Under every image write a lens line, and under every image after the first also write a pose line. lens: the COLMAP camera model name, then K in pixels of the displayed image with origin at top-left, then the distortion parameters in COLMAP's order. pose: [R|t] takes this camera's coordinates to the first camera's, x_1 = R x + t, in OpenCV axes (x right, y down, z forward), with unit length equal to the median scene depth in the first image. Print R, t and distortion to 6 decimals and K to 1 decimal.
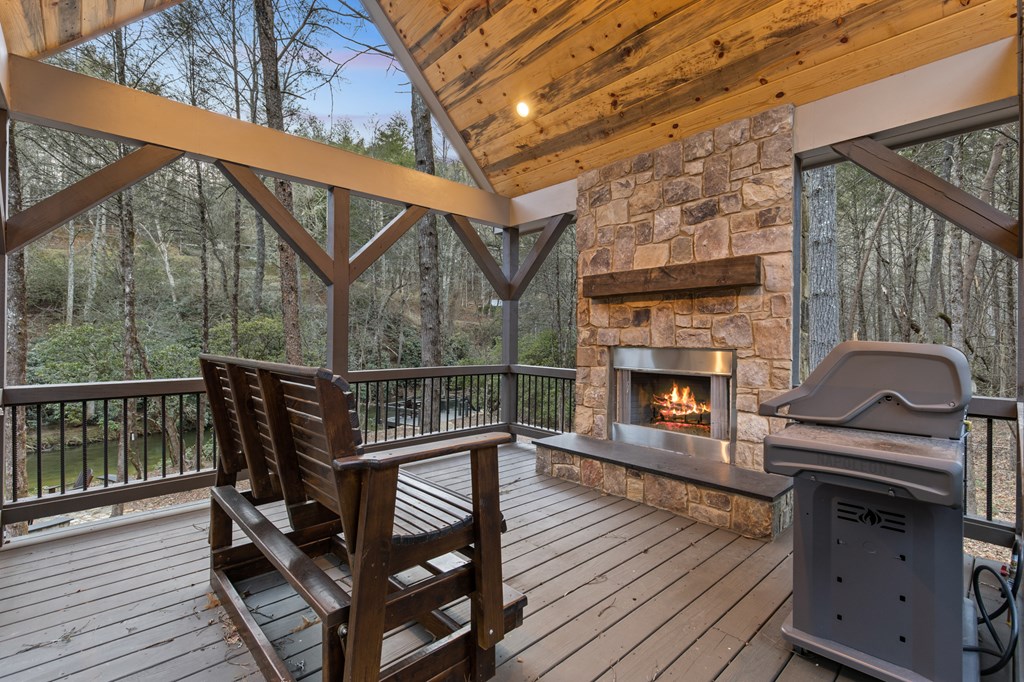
lens RADIAL K [[469.2, 0, 514.6], [0, 469.2, 348.6], [0, 0, 1]] dist [0.012697, -0.002605]
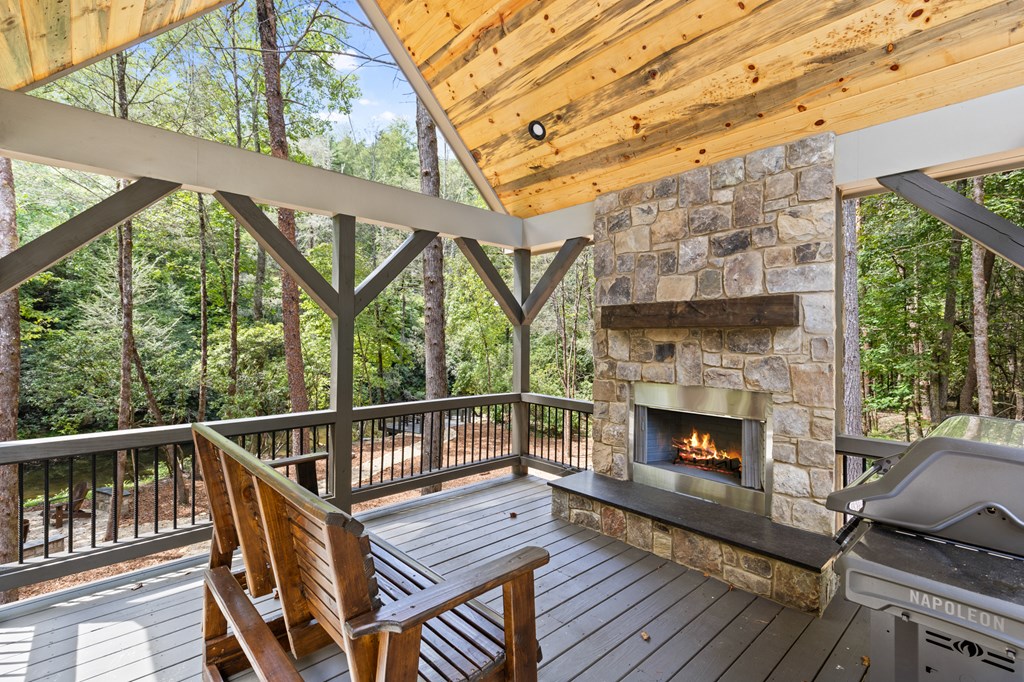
lens RADIAL K [[469.2, 0, 509.2], [0, 469.2, 334.3], [0, 0, 1]] dist [0.012697, -0.002605]
pose [[0.999962, 0.000830, -0.008647, -0.035787], [-0.000923, 0.999941, -0.010791, -0.100589], [0.008637, 0.010799, 0.999904, 0.064983]]
